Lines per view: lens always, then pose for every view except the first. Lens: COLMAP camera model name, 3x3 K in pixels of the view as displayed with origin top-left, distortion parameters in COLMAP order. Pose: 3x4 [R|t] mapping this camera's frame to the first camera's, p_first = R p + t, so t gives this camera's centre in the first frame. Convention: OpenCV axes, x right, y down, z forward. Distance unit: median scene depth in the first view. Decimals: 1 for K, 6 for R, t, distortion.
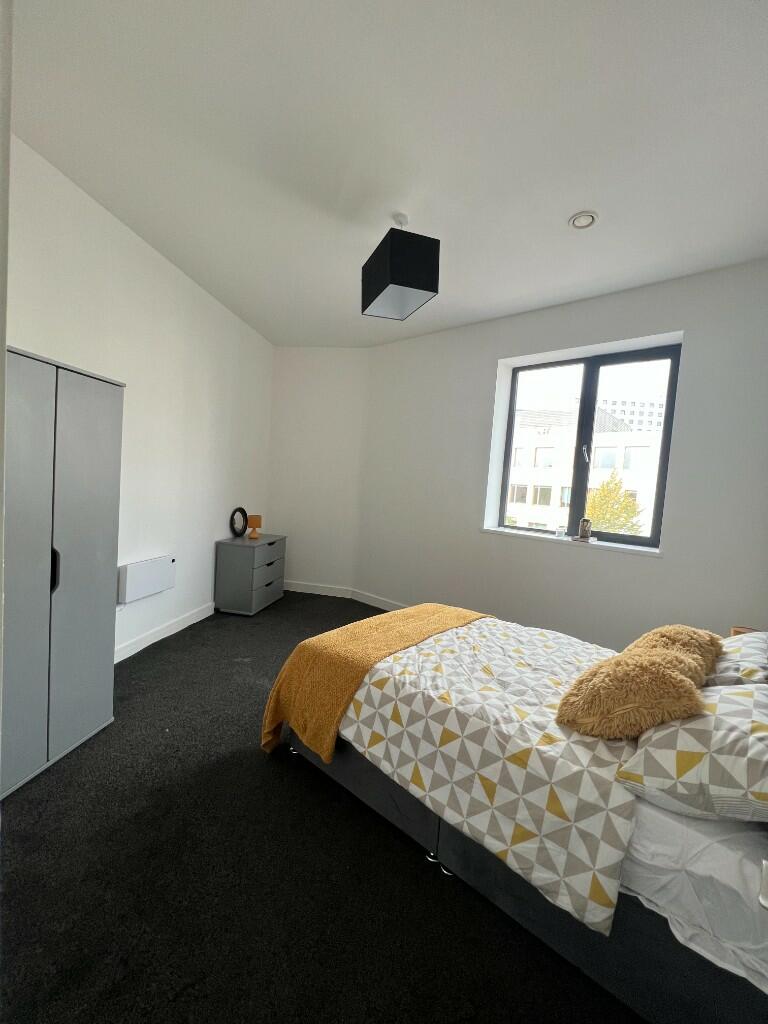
lens RADIAL K [[411.0, 0, 384.0], [0, 411.0, 512.0], [0, 0, 1]] dist [0.000295, -0.000028]
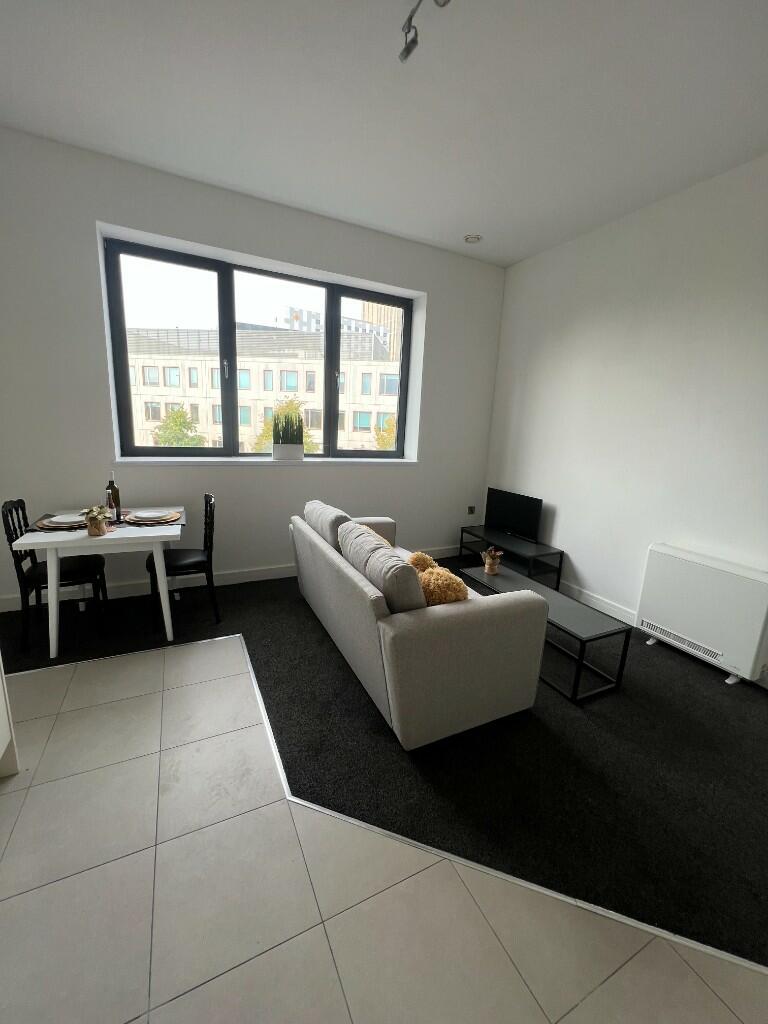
lens RADIAL K [[411.0, 0, 384.0], [0, 411.0, 512.0], [0, 0, 1]] dist [0.000295, -0.000028]
pose [[0.392432, -0.244427, 0.886709, -1.094908], [0.042798, 0.967852, 0.247853, -0.146019], [-0.918785, -0.059316, 0.390277, 0.935817]]
